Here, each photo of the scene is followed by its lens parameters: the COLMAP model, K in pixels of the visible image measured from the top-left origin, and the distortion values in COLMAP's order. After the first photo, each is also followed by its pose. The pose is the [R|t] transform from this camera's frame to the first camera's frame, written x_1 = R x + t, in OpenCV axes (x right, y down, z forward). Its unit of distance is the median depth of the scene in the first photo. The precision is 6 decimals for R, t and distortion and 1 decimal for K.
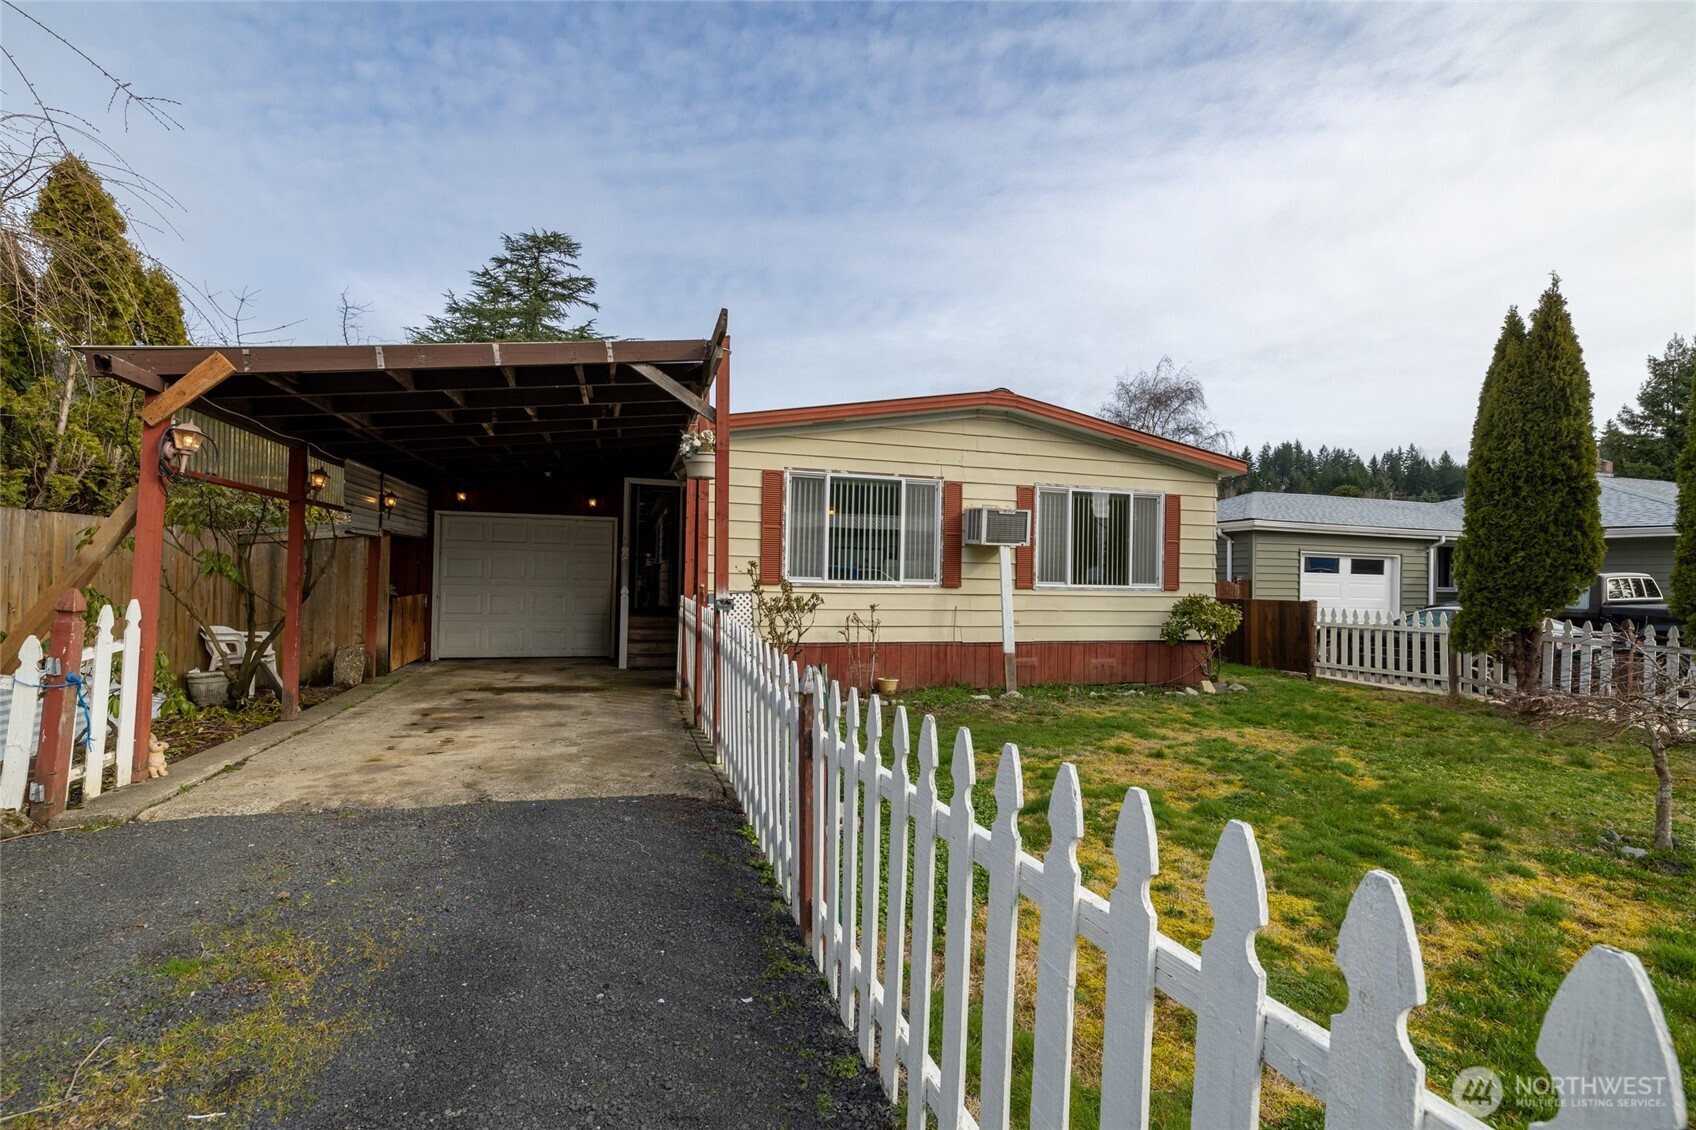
lens RADIAL K [[716.8, 0, 845.3], [0, 716.8, 579.0], [0, 0, 1]] dist [0.004140, -0.001590]
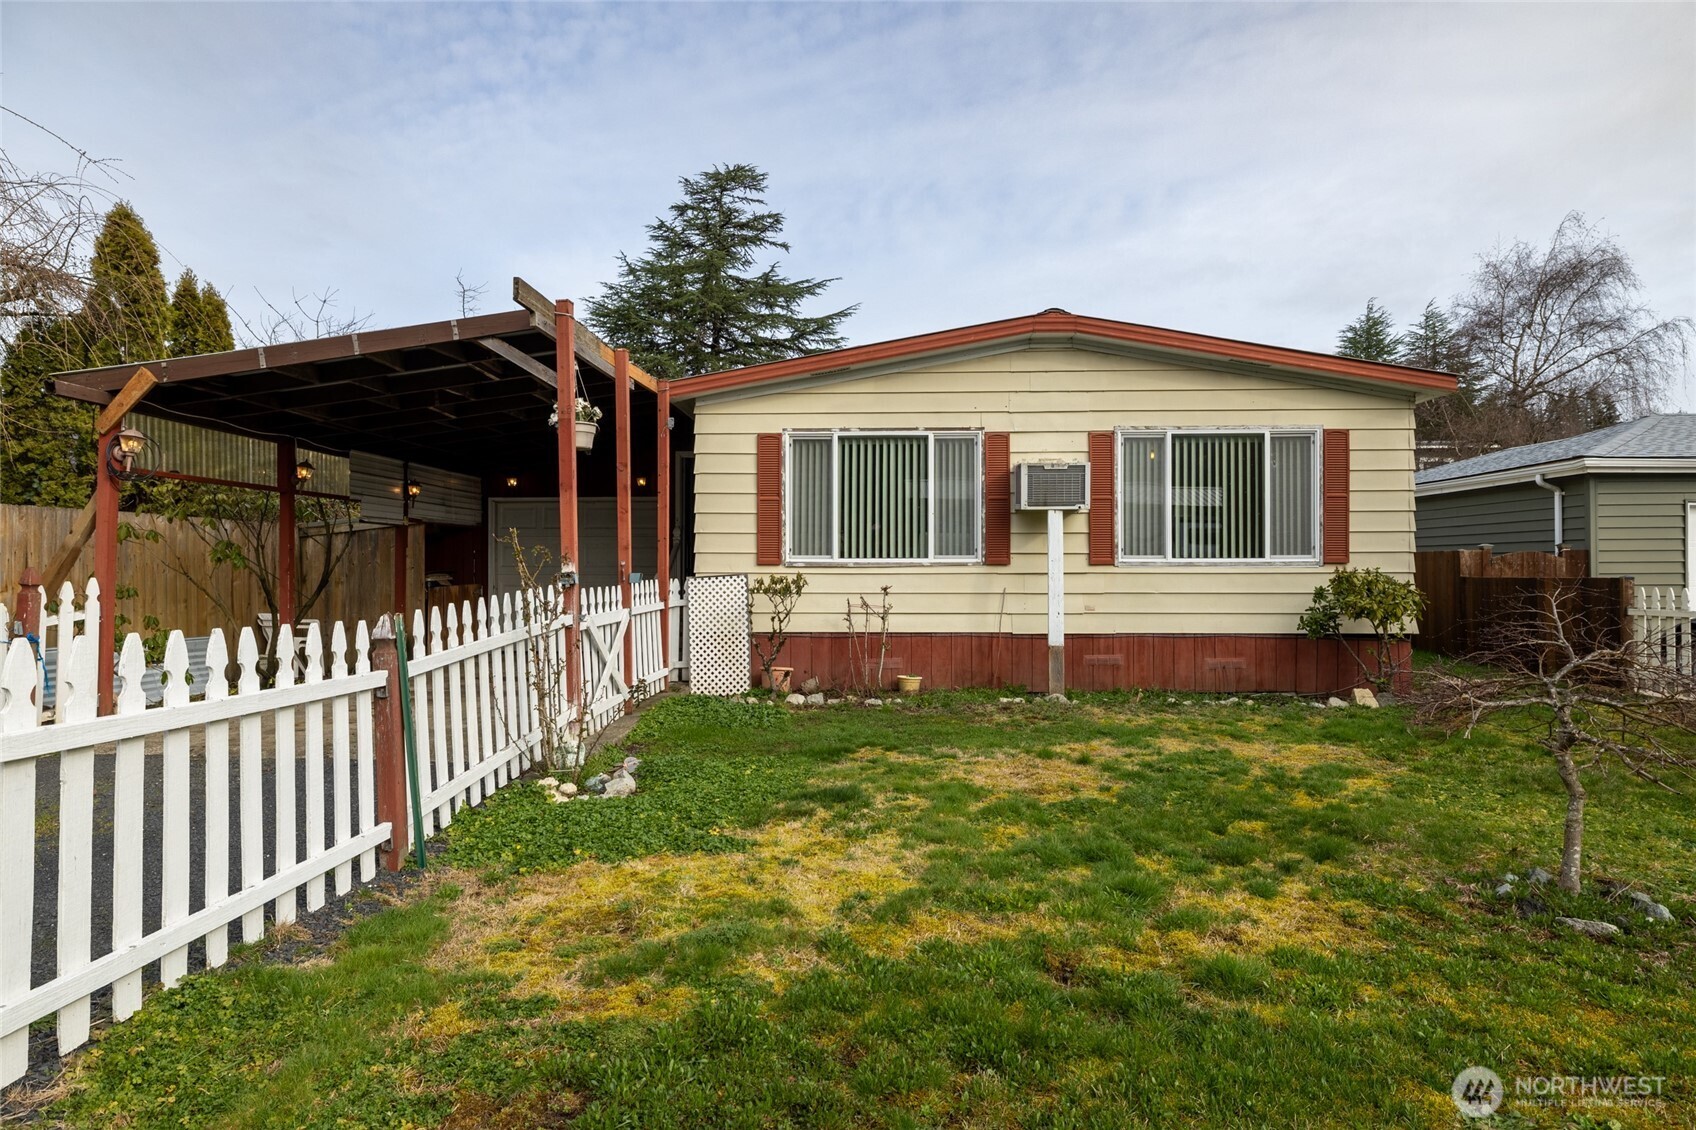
lens RADIAL K [[938.3, 0, 851.4], [0, 938.3, 561.6], [0, 0, 1]] dist [0.002688, 0.007436]
pose [[0.947239, -0.022897, -0.319710, 0.331322], [0.018024, 0.999672, -0.018193, 0.024563], [0.320022, 0.011470, 0.947341, -0.041659]]
